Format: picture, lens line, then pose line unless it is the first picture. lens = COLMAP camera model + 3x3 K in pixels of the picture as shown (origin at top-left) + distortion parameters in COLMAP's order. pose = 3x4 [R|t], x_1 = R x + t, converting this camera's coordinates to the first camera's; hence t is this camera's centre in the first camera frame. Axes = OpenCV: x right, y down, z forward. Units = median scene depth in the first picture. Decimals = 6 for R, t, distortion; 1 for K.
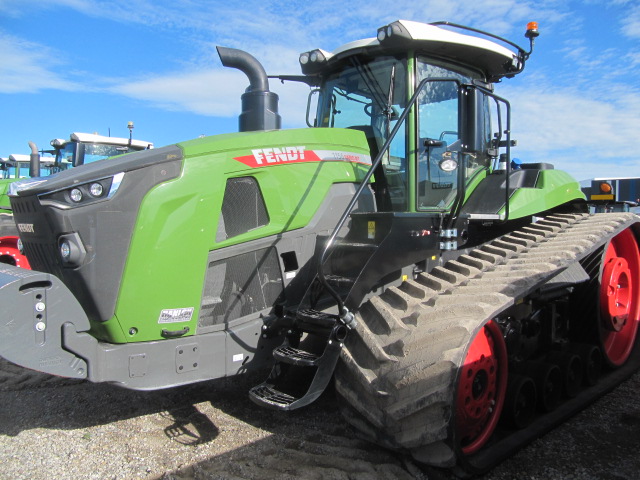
lens RADIAL K [[531.0, 0, 321.7], [0, 531.0, 242.0], [0, 0, 1]] dist [-0.054938, 0.013607]
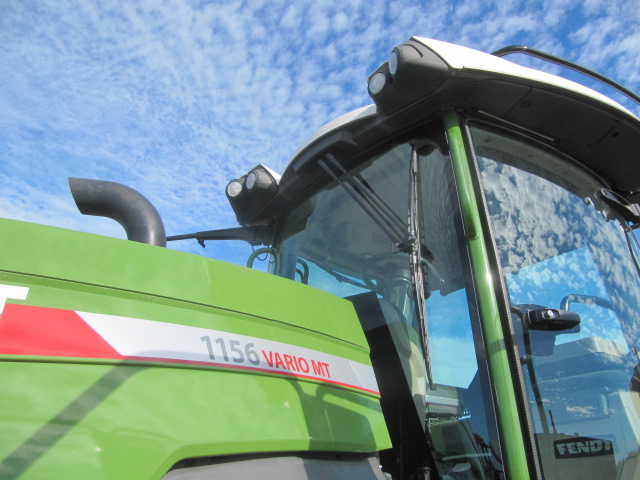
lens RADIAL K [[531.0, 0, 321.7], [0, 531.0, 242.0], [0, 0, 1]] dist [-0.054938, 0.013607]
pose [[0.996121, -0.062955, -0.061479, 0.080444], [0.027468, 0.886221, -0.462448, -0.073574], [0.083597, 0.458965, 0.884512, 0.625441]]
